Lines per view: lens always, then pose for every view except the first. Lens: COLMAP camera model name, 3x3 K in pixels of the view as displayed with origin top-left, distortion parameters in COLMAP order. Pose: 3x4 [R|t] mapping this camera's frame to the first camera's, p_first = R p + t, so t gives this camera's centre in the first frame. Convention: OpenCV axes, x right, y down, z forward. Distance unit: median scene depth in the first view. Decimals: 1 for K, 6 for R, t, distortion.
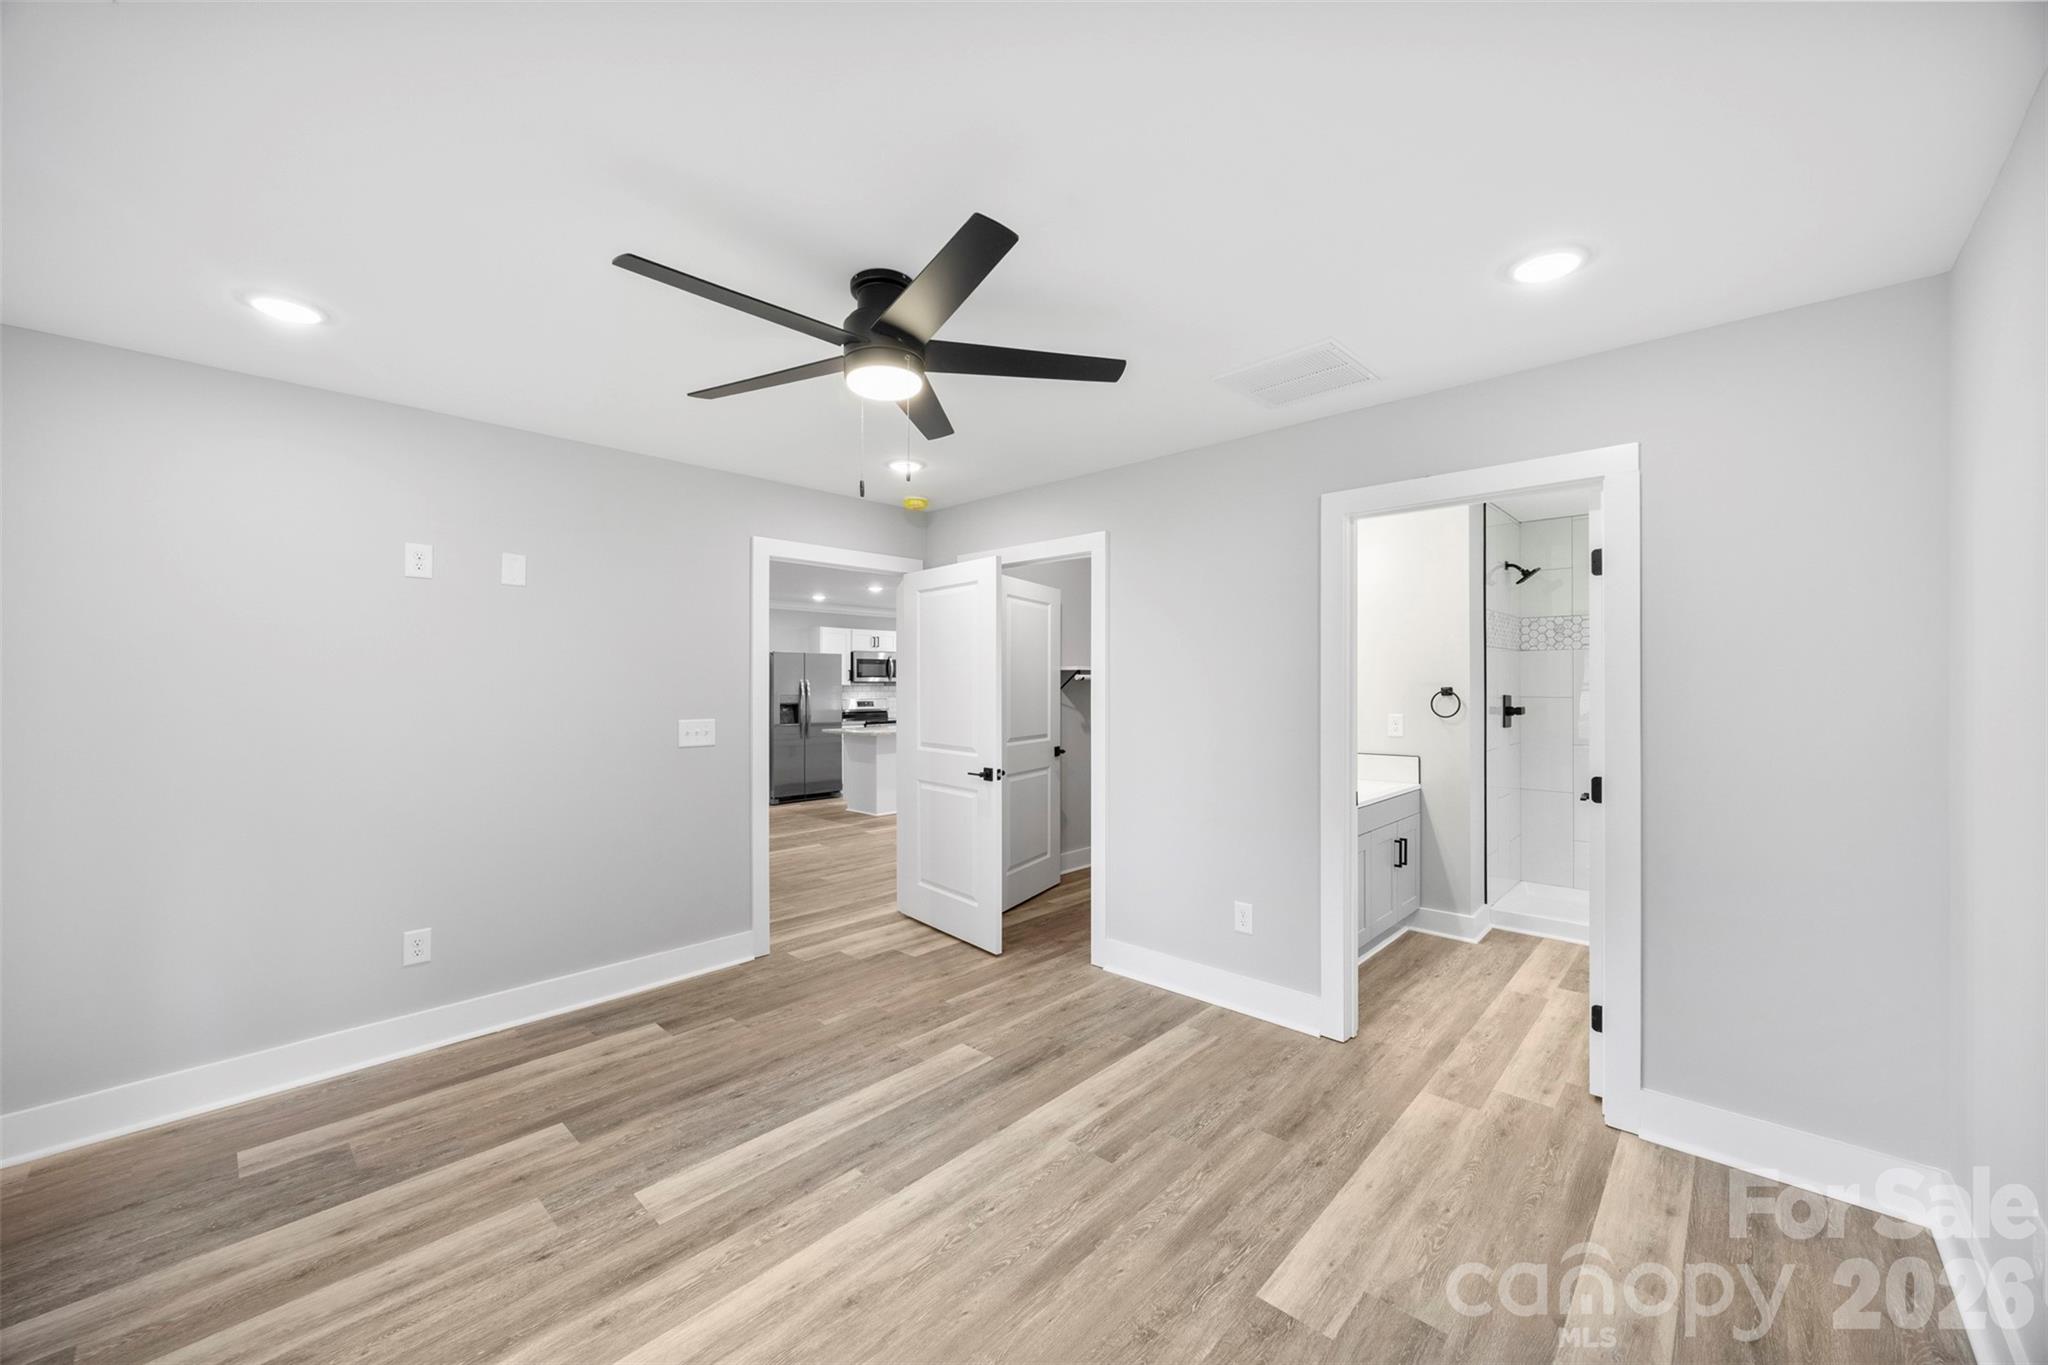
lens RADIAL K [[794.6, 0, 1018.5], [0, 794.6, 675.2], [0, 0, 1]] dist [-0.001307, -0.000280]
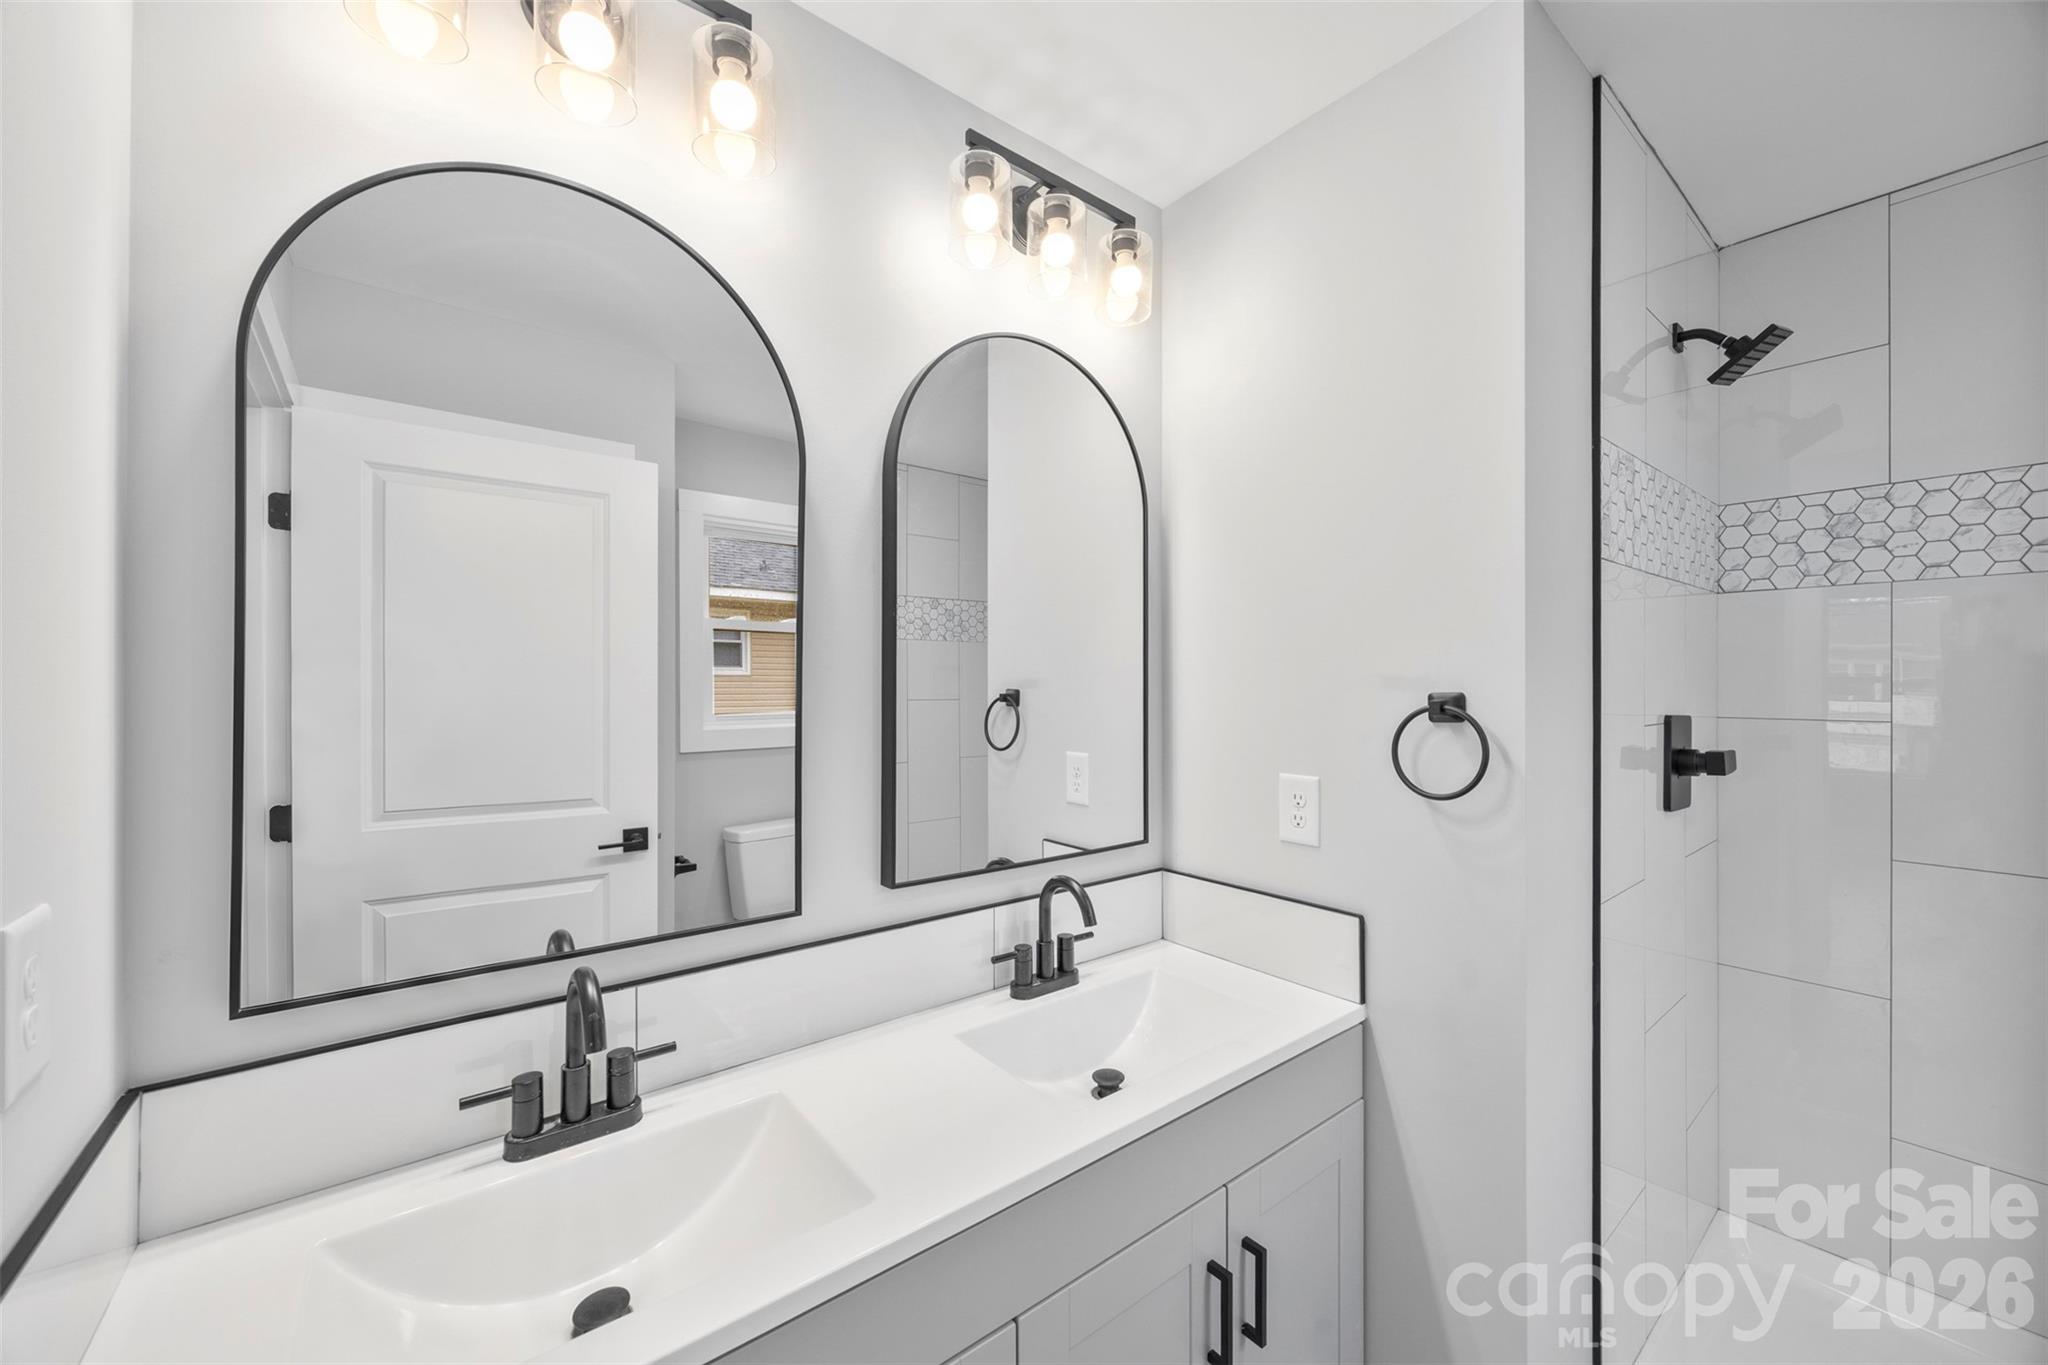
lens RADIAL K [[784.4, 0, 1044.1], [0, 784.4, 667.2], [0, 0, 1]] dist [-0.001489, -0.000028]
pose [[0.990665, 0.004751, -0.136239, 0.389843], [-0.005041, 0.999986, -0.001789, 0.006033], [0.136229, 0.002459, 0.990674, 0.626494]]
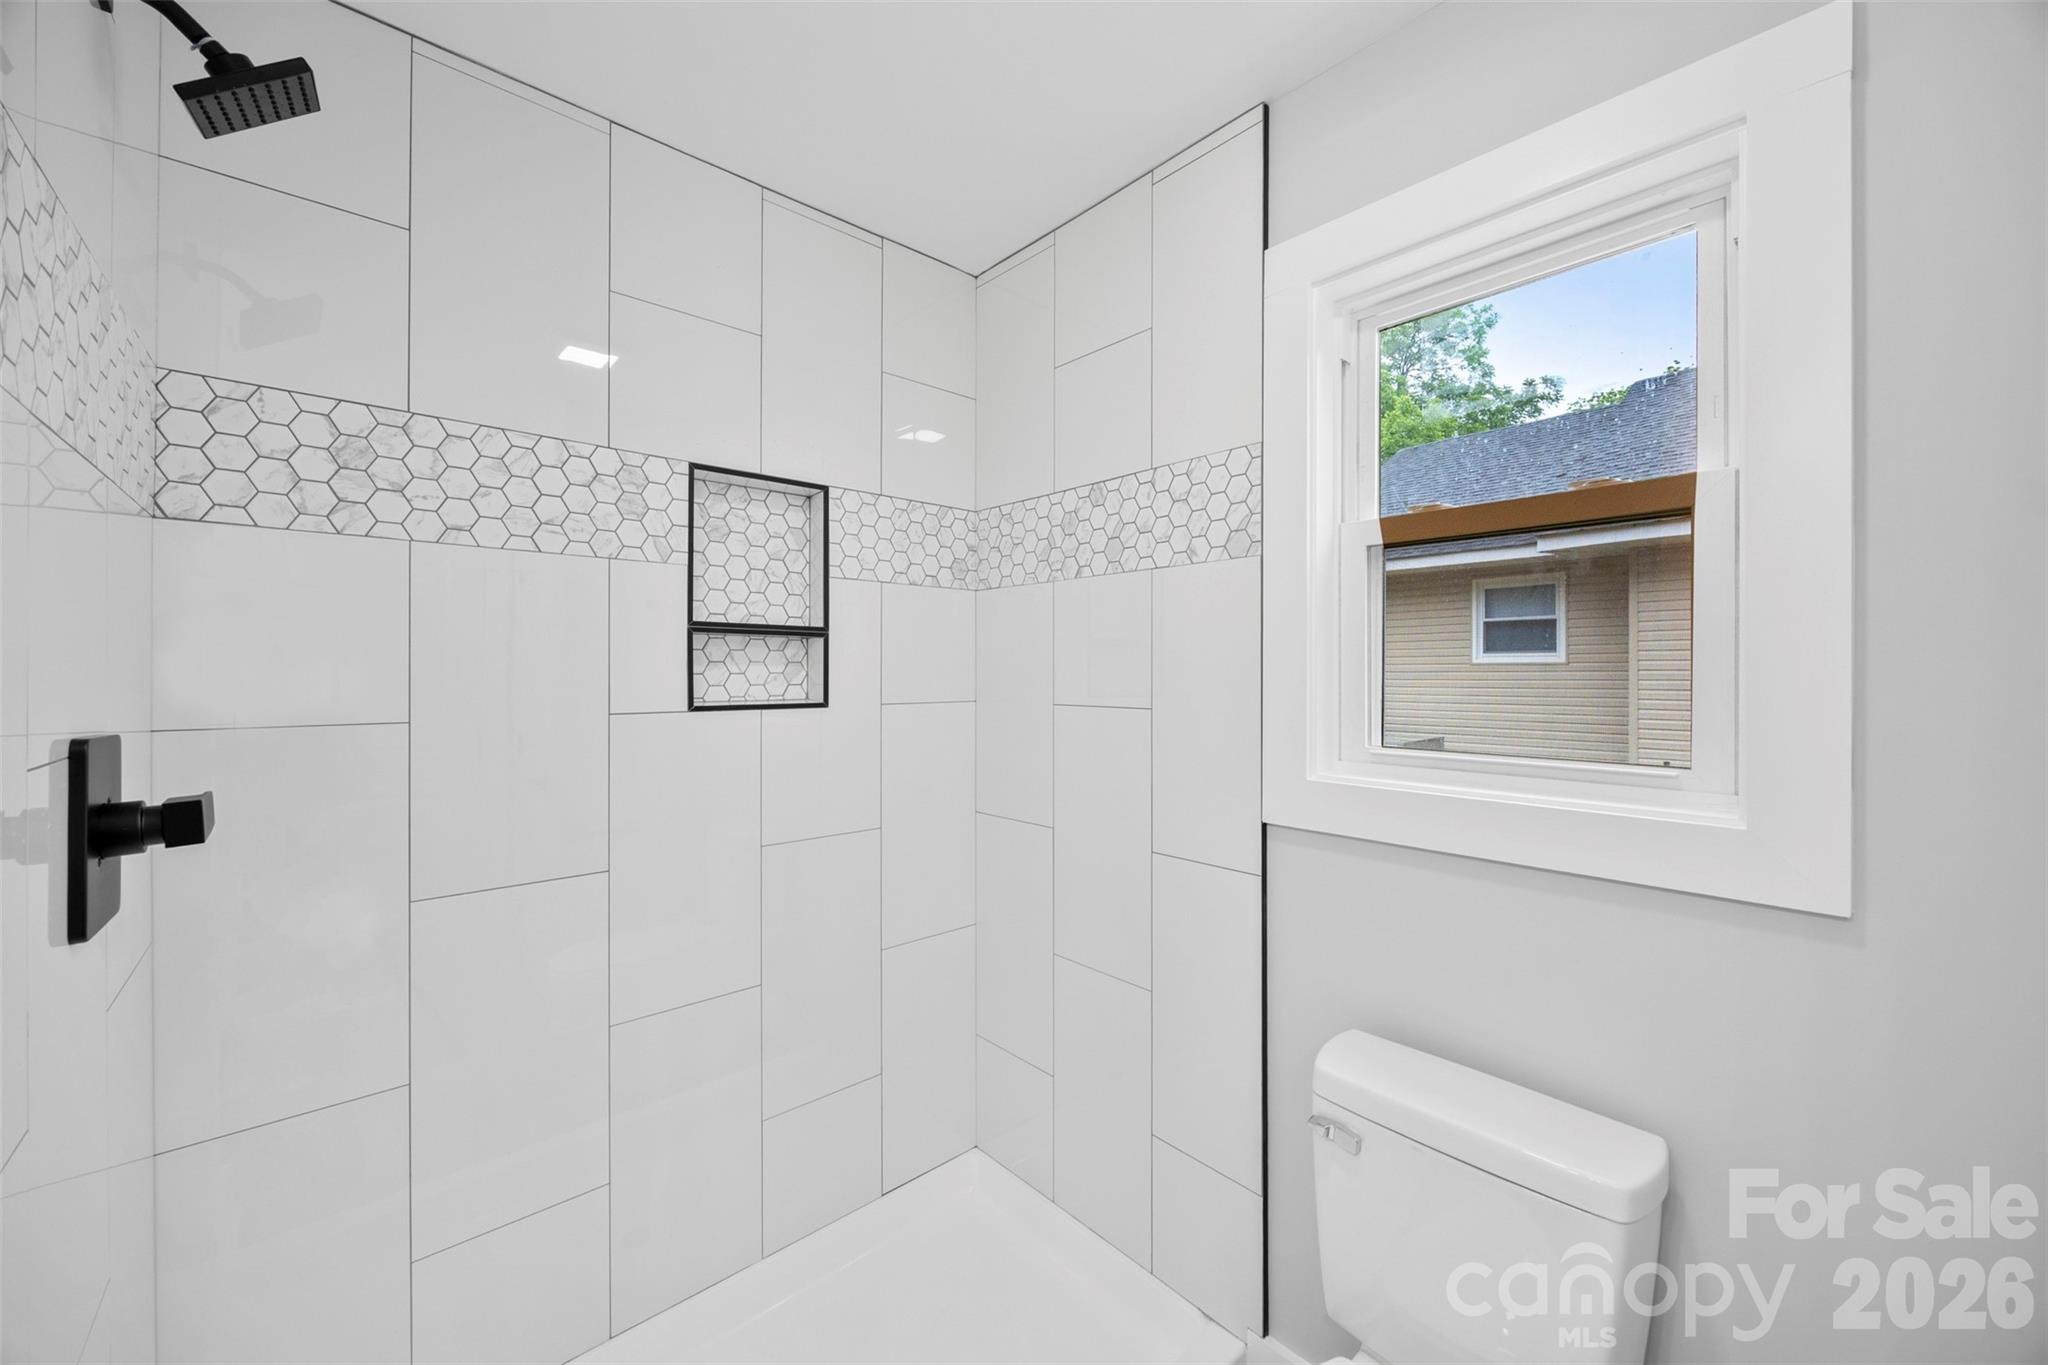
lens RADIAL K [[794.6, 0, 1018.5], [0, 794.6, 675.2], [0, 0, 1]] dist [-0.001307, -0.000280]
pose [[0.086238, 0.004764, 0.996263, 0.461521], [-0.018651, 0.999821, -0.003166, 0.008351], [-0.996100, -0.018309, 0.086312, 0.786071]]
